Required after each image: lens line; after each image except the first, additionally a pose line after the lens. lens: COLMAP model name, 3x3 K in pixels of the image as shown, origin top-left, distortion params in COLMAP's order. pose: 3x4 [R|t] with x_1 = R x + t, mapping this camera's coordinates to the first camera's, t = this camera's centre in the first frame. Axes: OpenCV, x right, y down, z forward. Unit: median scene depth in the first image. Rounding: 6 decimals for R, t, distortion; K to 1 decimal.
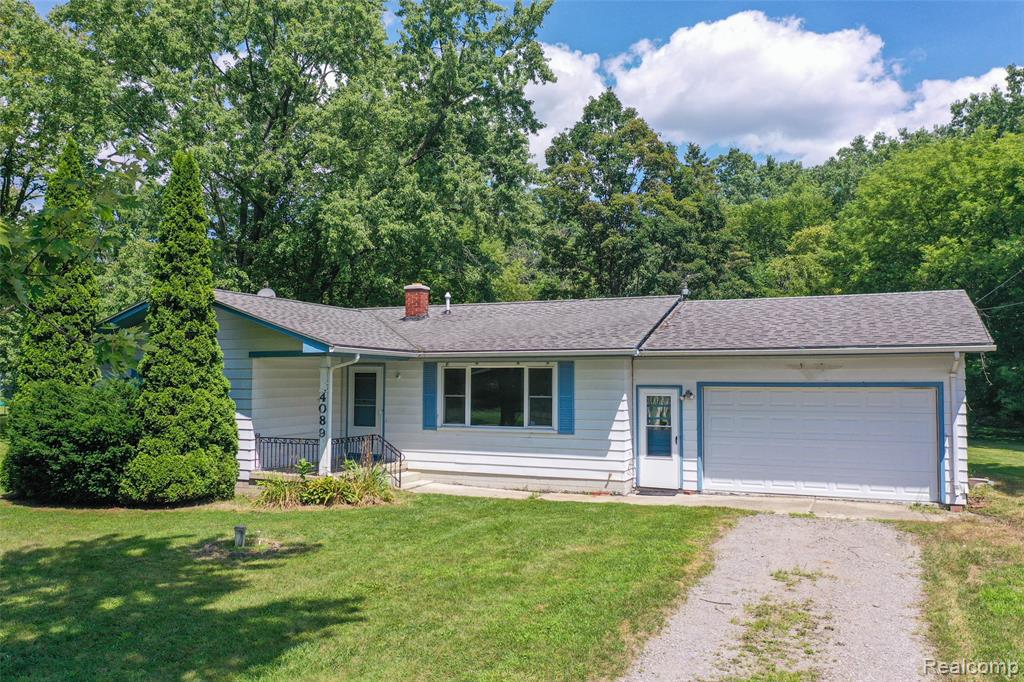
lens RADIAL K [[805.6, 0, 510.4], [0, 805.6, 343.7], [0, 0, 1]] dist [0.014748, -0.001624]
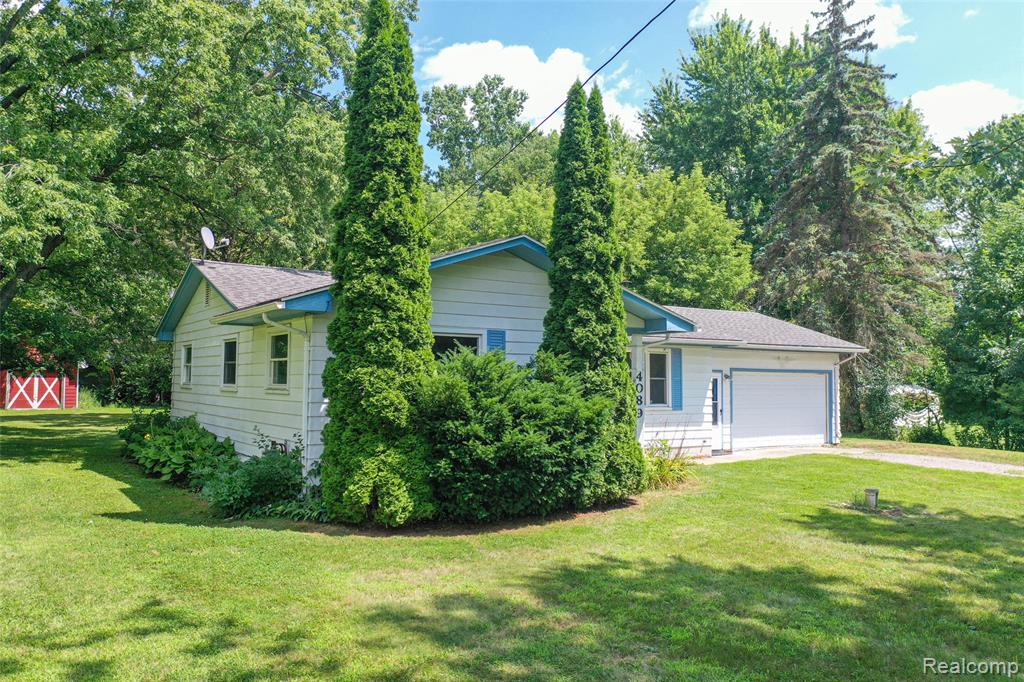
lens RADIAL K [[805.6, 0, 510.6], [0, 805.6, 335.4], [0, 0, 1]] dist [0.014748, -0.001624]
pose [[0.550888, 0.051196, 0.833007, -1.057807], [-0.046980, 0.998436, -0.030294, 0.050428], [-0.833256, -0.022446, 0.552432, 0.556891]]
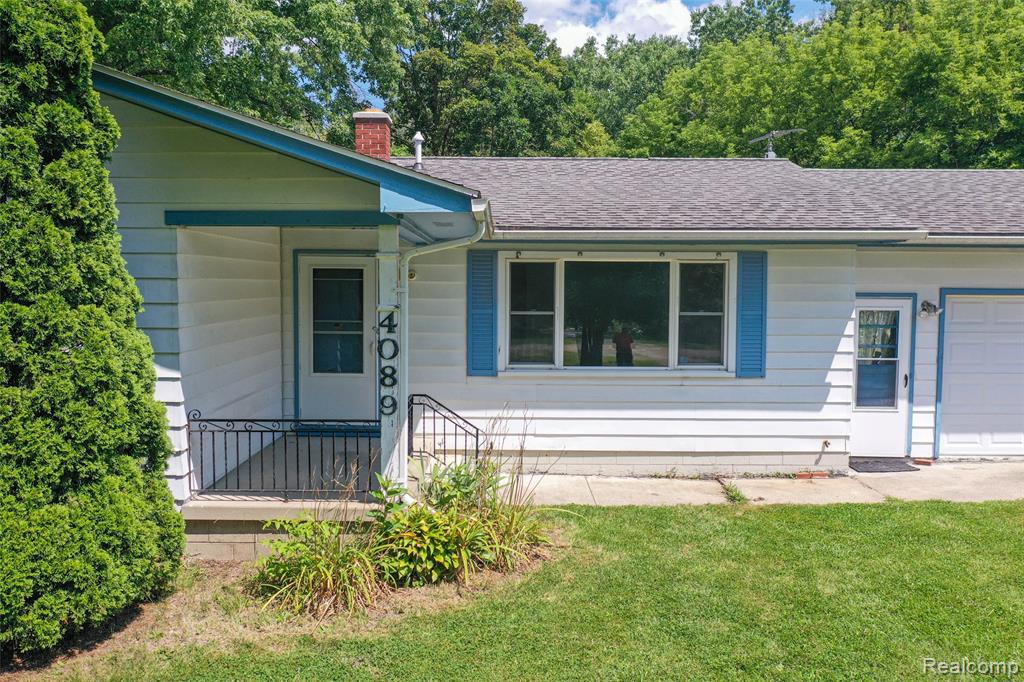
lens RADIAL K [[805.6, 0, 509.8], [0, 805.6, 338.6], [0, 0, 1]] dist [0.014748, -0.001624]
pose [[0.913151, -0.024496, 0.406884, -0.325561], [-0.020451, 0.994182, 0.105751, 0.026665], [-0.407107, -0.104888, 0.907338, 0.549769]]
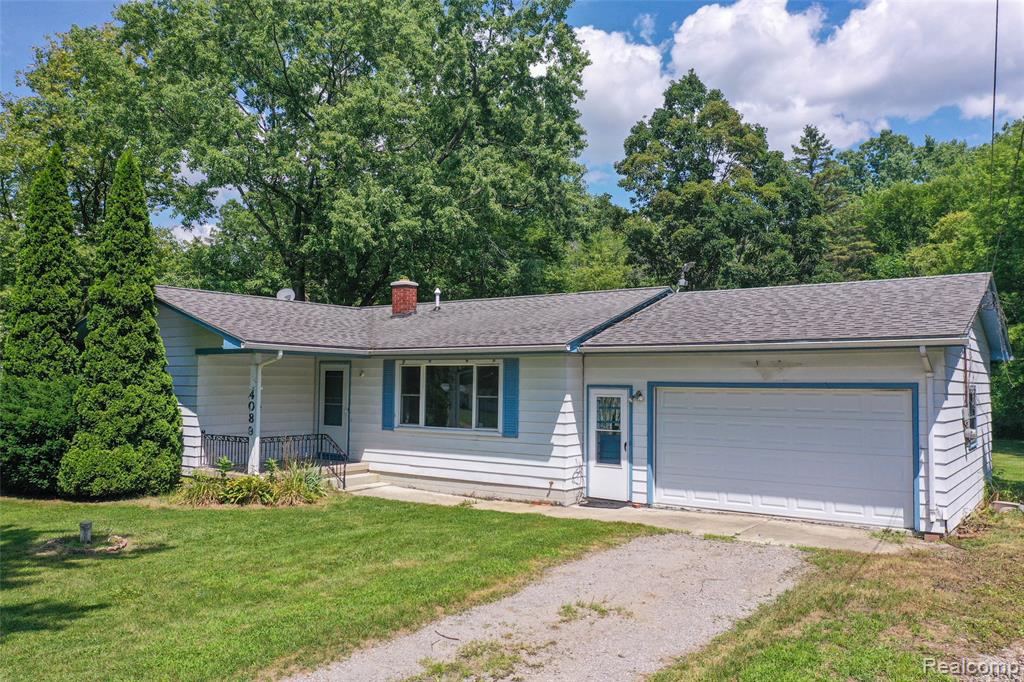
lens RADIAL K [[805.6, 0, 510.3], [0, 805.6, 344.5], [0, 0, 1]] dist [0.014748, -0.001624]
pose [[0.978149, -0.003338, -0.207879, 0.263176], [0.002896, 0.999993, -0.002429, 0.008087], [0.207885, 0.001774, 0.978152, 0.095684]]
